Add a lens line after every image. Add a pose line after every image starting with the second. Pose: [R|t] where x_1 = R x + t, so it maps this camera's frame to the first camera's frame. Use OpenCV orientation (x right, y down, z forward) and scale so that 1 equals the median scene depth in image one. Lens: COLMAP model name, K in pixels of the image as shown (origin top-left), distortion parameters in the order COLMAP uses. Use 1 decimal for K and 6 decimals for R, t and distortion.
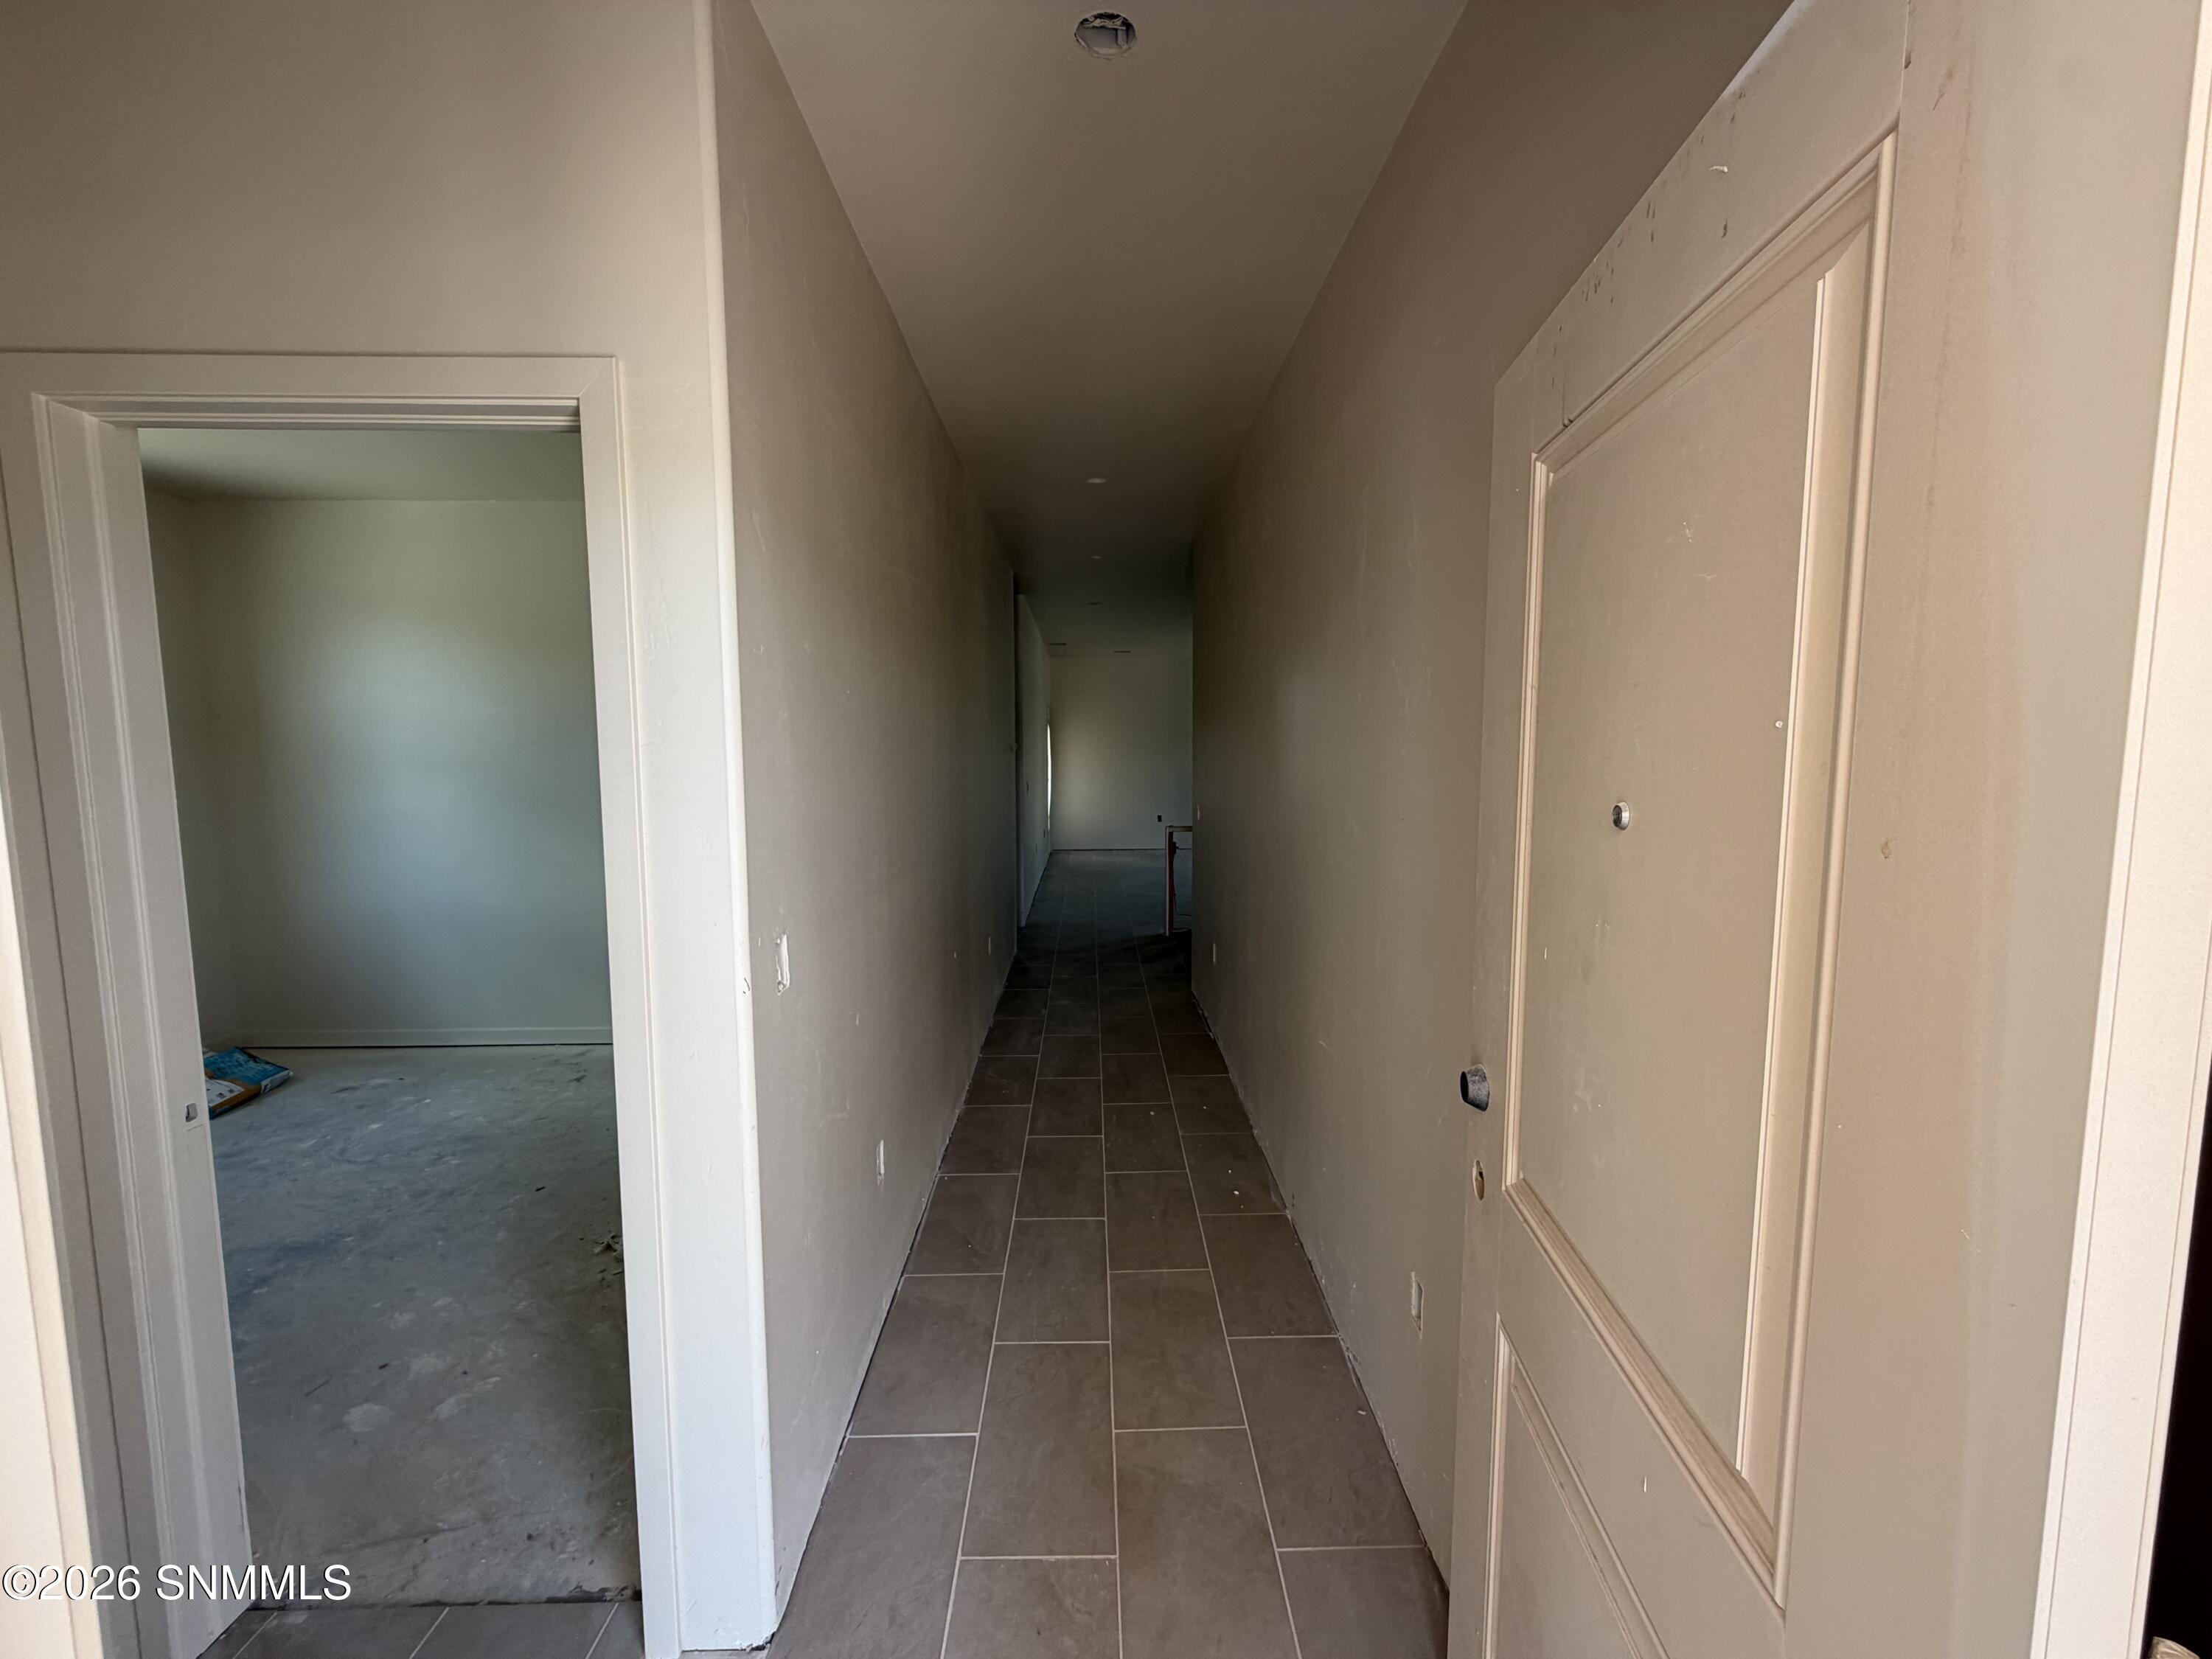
lens RADIAL K [[884.7, 0, 1108.5], [0, 884.7, 820.7], [0, 0, 1]] dist [0.005191, 0.000800]
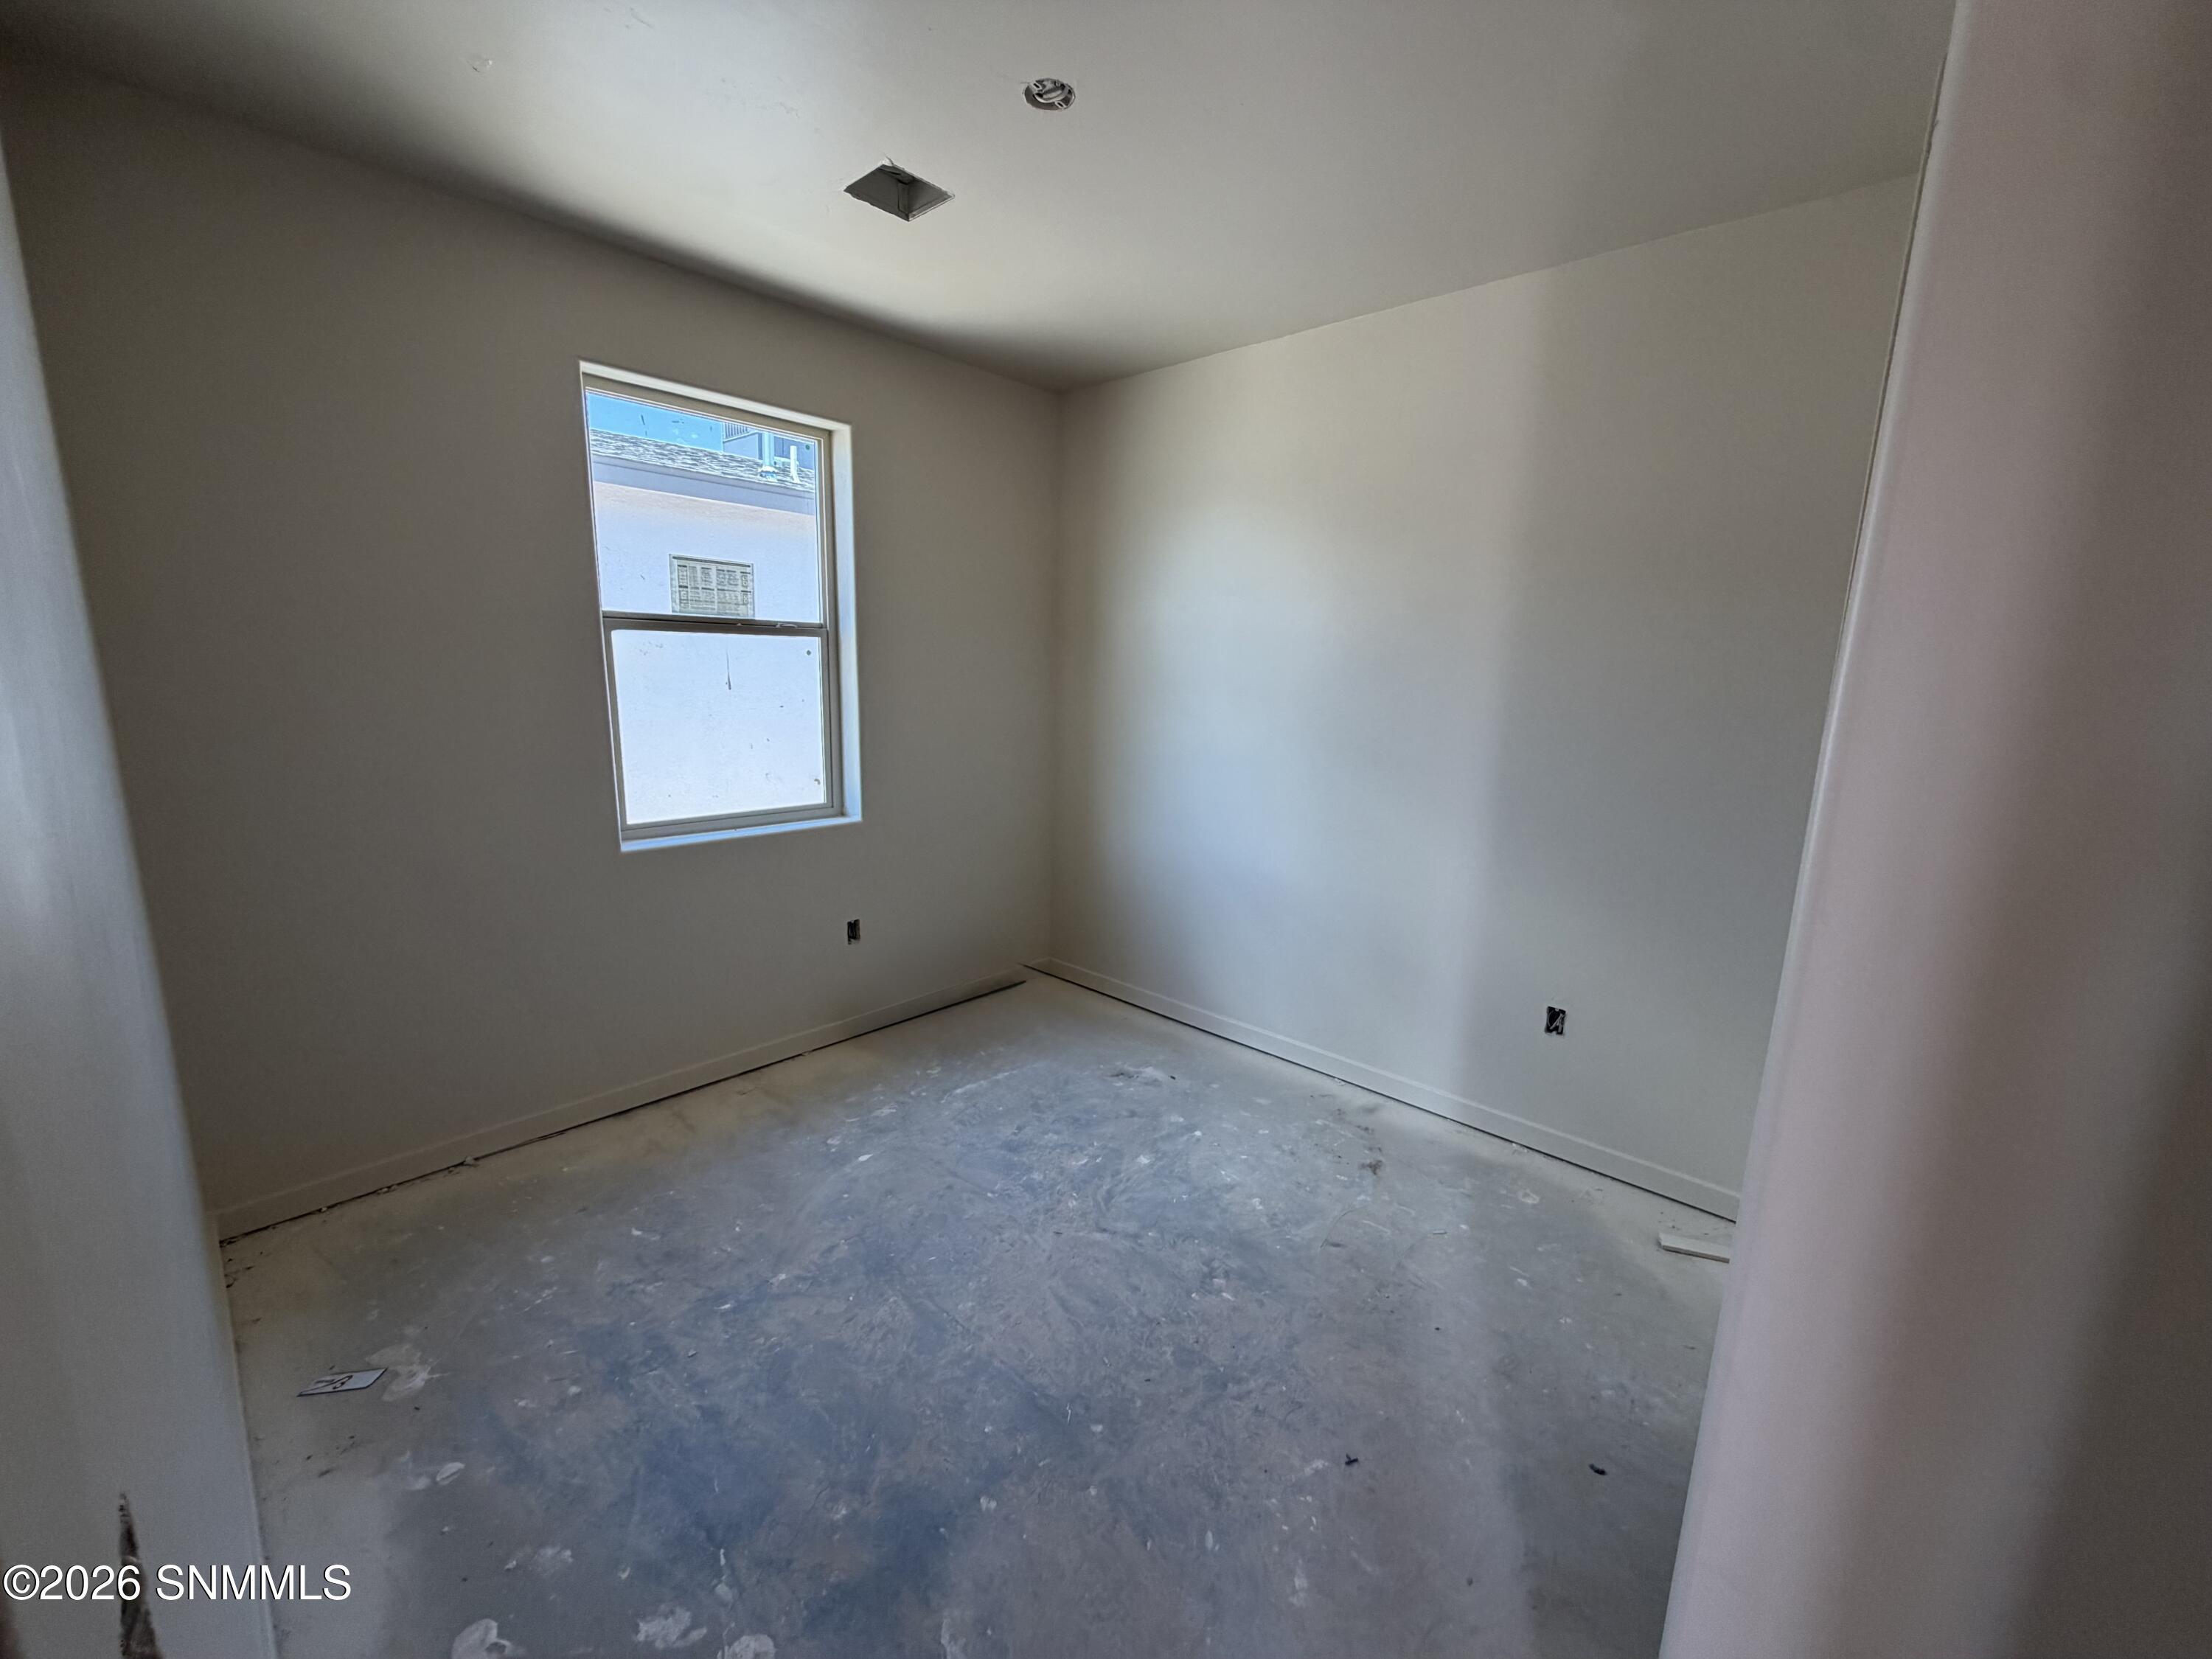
lens RADIAL K [[884.7, 0, 1112.2], [0, 884.7, 819.0], [0, 0, 1]] dist [0.005191, 0.000800]
pose [[0.728016, 0.150392, -0.668861, -0.386562], [-0.099507, 0.988490, 0.113952, -0.034027], [0.678300, -0.016403, 0.734602, 0.434166]]
